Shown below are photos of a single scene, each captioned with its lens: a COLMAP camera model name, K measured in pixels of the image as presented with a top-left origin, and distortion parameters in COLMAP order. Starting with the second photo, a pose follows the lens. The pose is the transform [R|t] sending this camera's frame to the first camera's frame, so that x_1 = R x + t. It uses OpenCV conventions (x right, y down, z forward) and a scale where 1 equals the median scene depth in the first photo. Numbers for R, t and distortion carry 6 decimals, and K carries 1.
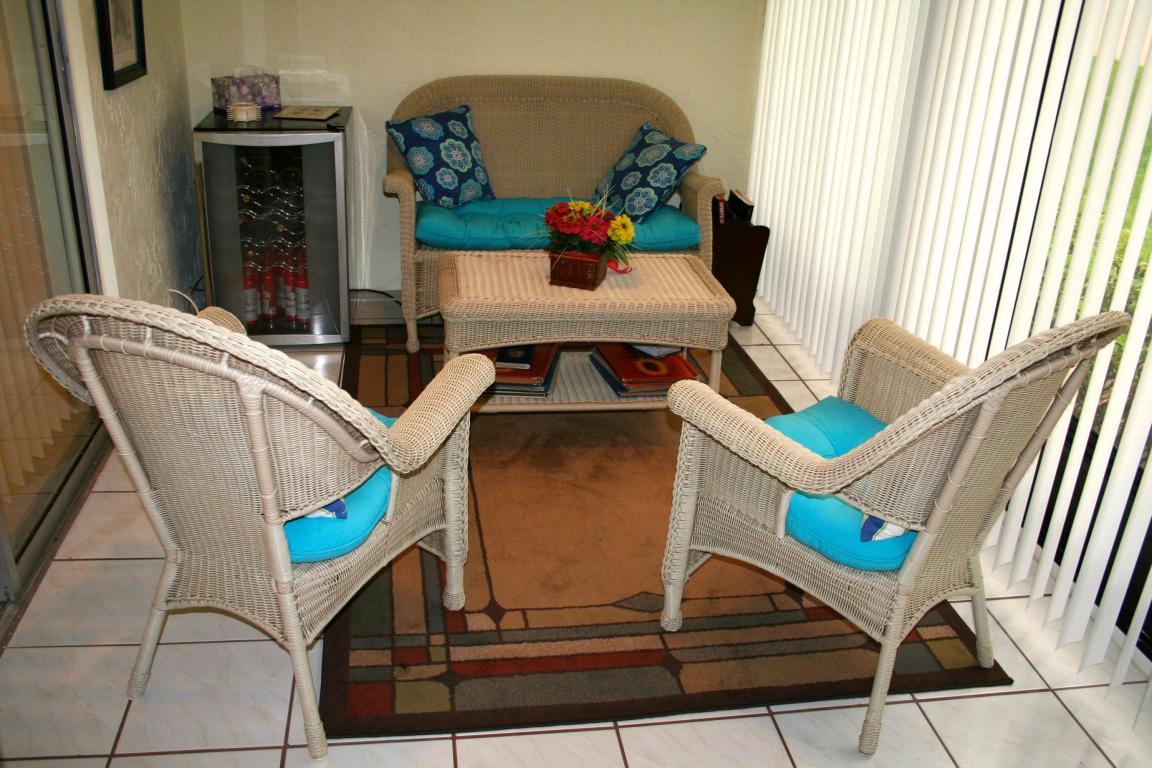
lens RADIAL K [[1003.6, 0, 576.0], [0, 1003.6, 384.0], [0, 0, 1]] dist [-0.129083, -0.000127]
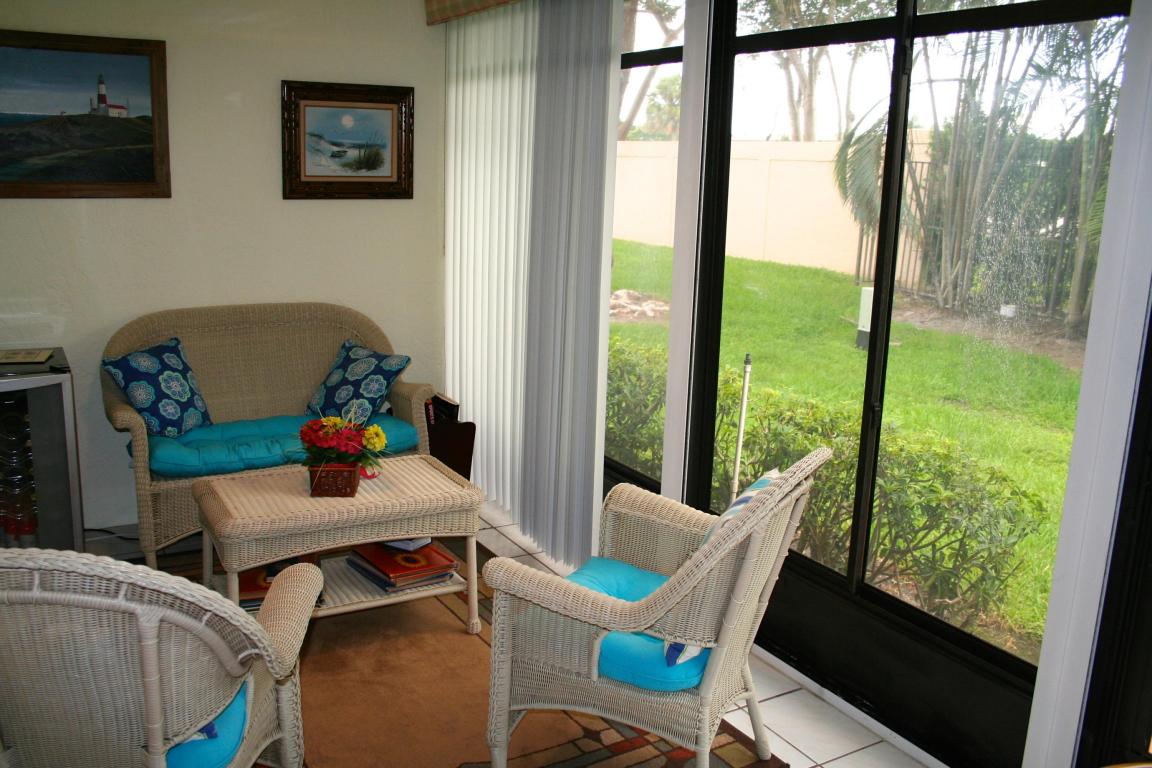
lens RADIAL K [[979.0, 0, 576.0], [0, 979.0, 384.0], [0, 0, 1]] dist [-0.158068, 0.127825]
pose [[0.926814, -0.095202, 0.363252, -0.106722], [0.165762, 0.971705, -0.168264, 0.003187], [-0.336954, 0.216163, 0.916371, -0.051227]]
